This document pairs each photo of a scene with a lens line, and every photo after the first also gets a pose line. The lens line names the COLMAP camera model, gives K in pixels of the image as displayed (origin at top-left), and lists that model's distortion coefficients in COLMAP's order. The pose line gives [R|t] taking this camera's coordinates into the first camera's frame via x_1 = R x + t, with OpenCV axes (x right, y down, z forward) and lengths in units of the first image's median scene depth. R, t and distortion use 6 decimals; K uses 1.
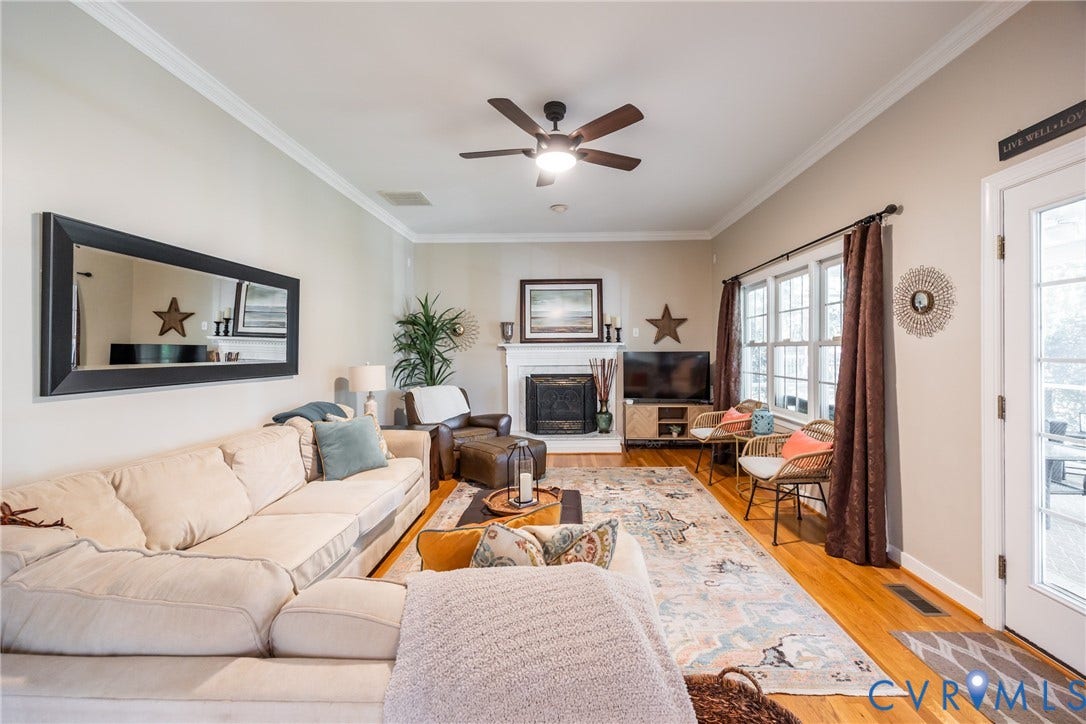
lens RADIAL K [[419.7, 0, 546.5], [0, 419.7, 353.1], [0, 0, 1]] dist [0.000166, -0.000199]
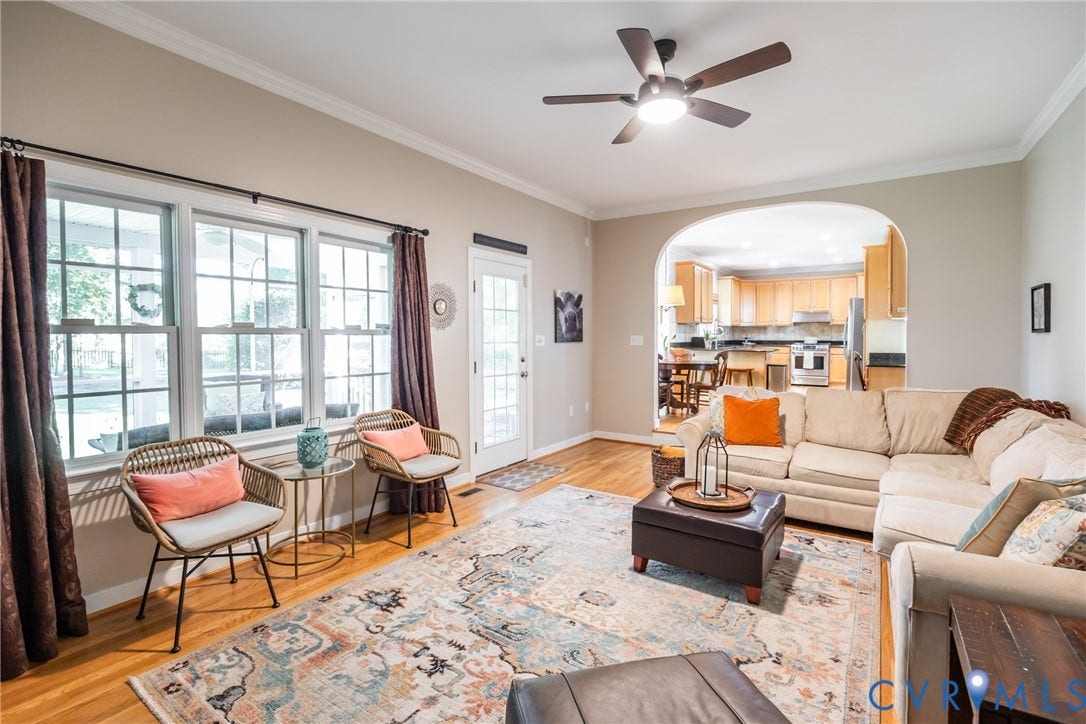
lens RADIAL K [[485.7, 0, 545.0], [0, 485.7, 345.1], [0, 0, 1]] dist [-0.014737, 0.001168]
pose [[-0.848272, -0.000934, 0.529561, -0.132983], [0.012122, 0.999702, 0.021180, -0.006486], [-0.529423, 0.024386, -0.848008, 0.893195]]
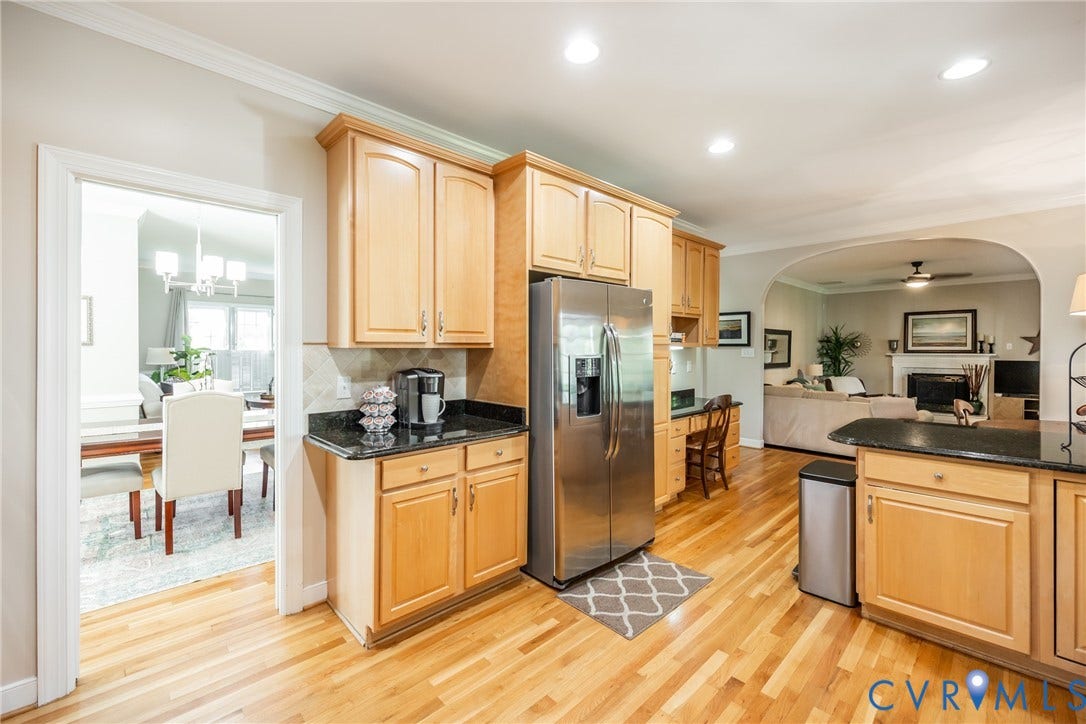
lens RADIAL K [[419.7, 0, 565.3], [0, 419.7, 353.1], [0, 0, 1]] dist [0.000166, -0.000199]
pose [[0.720508, 0.012825, -0.693328, 0.119215], [-0.009179, 0.999918, 0.008958, -0.026802], [0.693386, -0.000091, 0.720567, -1.057941]]
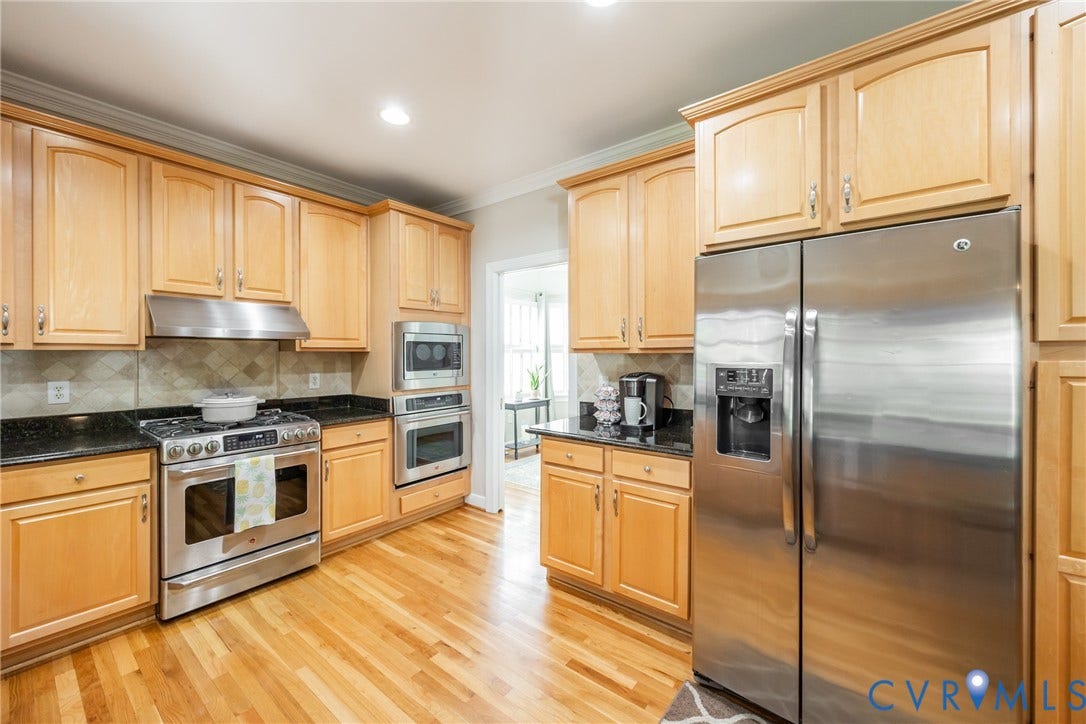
lens RADIAL K [[419.7, 0, 543.0], [0, 419.7, 356.4], [0, 0, 1]] dist [0.000166, -0.000199]
pose [[-0.574699, 0.011892, -0.818278, 0.143451], [0.000217, 0.999897, 0.014379, -0.029827], [0.818365, 0.008086, -0.574642, -0.669399]]
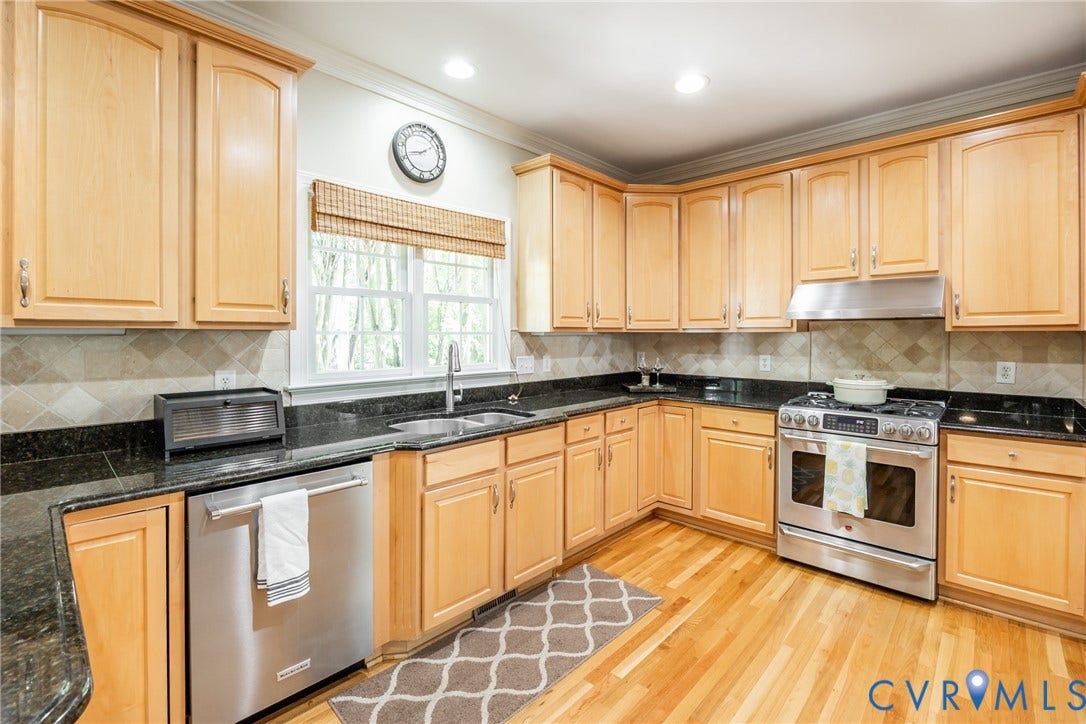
lens RADIAL K [[485.7, 0, 538.7], [0, 485.7, 339.2], [0, 0, 1]] dist [-0.014737, 0.001168]
pose [[-0.754475, 0.003619, 0.656318, -0.089894], [0.007769, 0.999964, 0.003417, -0.026168], [-0.656282, 0.007677, -0.754476, -0.605561]]
